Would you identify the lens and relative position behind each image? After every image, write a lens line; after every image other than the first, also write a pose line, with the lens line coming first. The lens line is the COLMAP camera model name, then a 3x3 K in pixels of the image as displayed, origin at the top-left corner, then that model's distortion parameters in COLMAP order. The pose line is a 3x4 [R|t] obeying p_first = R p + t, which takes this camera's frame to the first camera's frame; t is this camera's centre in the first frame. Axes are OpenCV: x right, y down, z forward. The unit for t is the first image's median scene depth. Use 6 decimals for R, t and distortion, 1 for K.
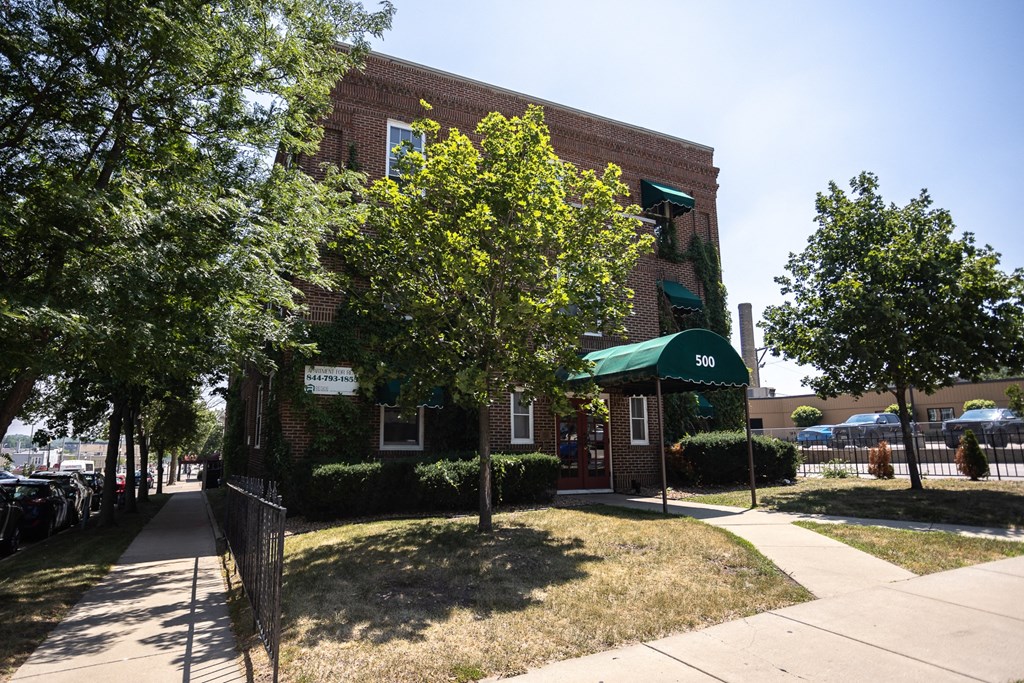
lens RADIAL K [[571.9, 0, 468.4], [0, 571.9, 342.6], [0, 0, 1]] dist [0.001853, 0.000409]
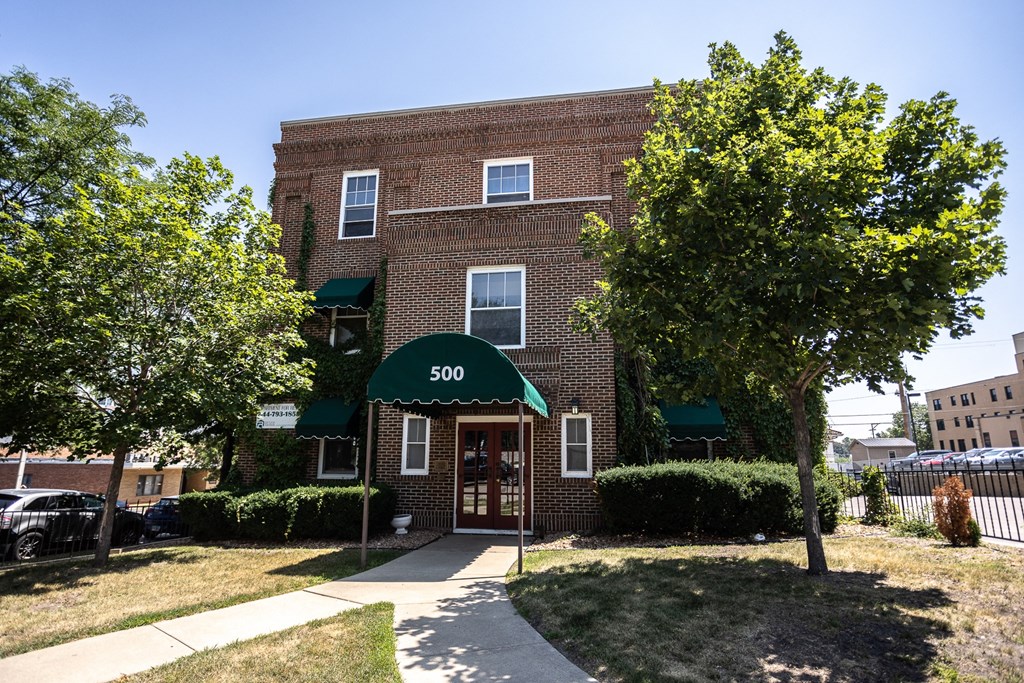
lens RADIAL K [[540.4, 0, 512.0], [0, 540.4, 341.5], [0, 0, 1]] dist [-0.001054, 0.000485]
pose [[0.835139, -0.119269, -0.536953, 0.698433], [0.093291, 0.992778, -0.075419, 0.041726], [0.542070, 0.012893, 0.840234, 0.337739]]
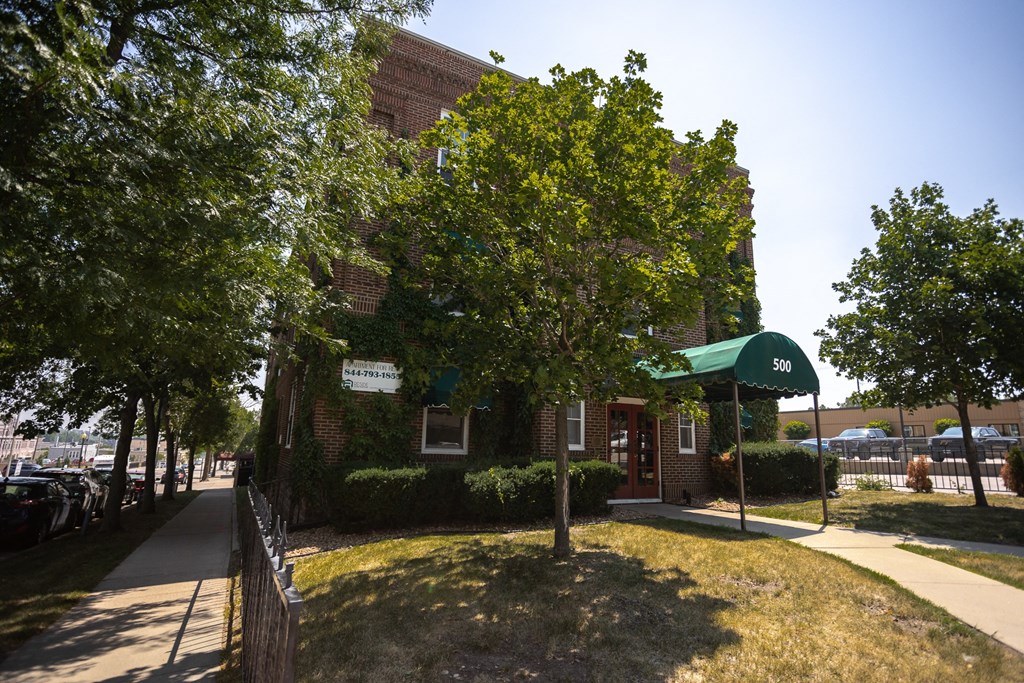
lens RADIAL K [[509.4, 0, 524.1], [0, 509.4, 339.9], [0, 0, 1]] dist [-0.003037, 0.001275]
pose [[0.997166, 0.036461, 0.065809, -0.047515], [-0.034147, 0.998770, -0.035951, 0.026986], [-0.067039, 0.033602, 0.997184, 0.152139]]
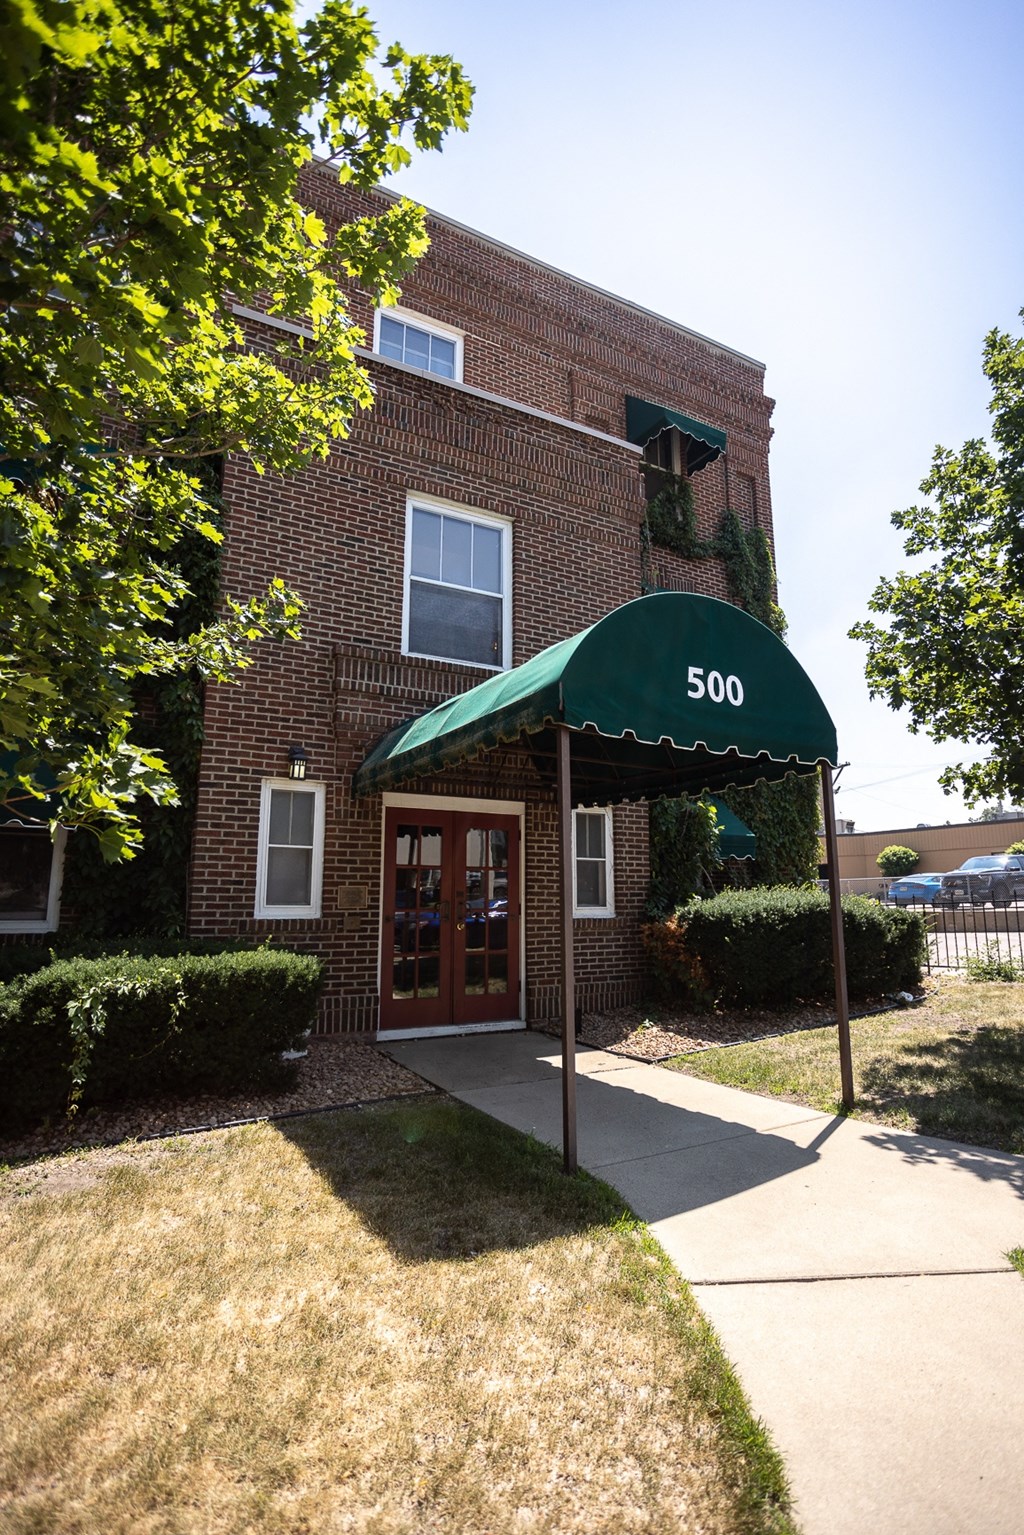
lens RADIAL K [[763.7, 0, 515.2], [0, 763.7, 758.4], [0, 0, 1]] dist [-0.003037, 0.001275]
pose [[0.996767, 0.012627, 0.079345, 0.203185], [-0.012200, 0.999908, -0.005866, 0.062454], [-0.079412, 0.004879, 0.996830, 0.435833]]
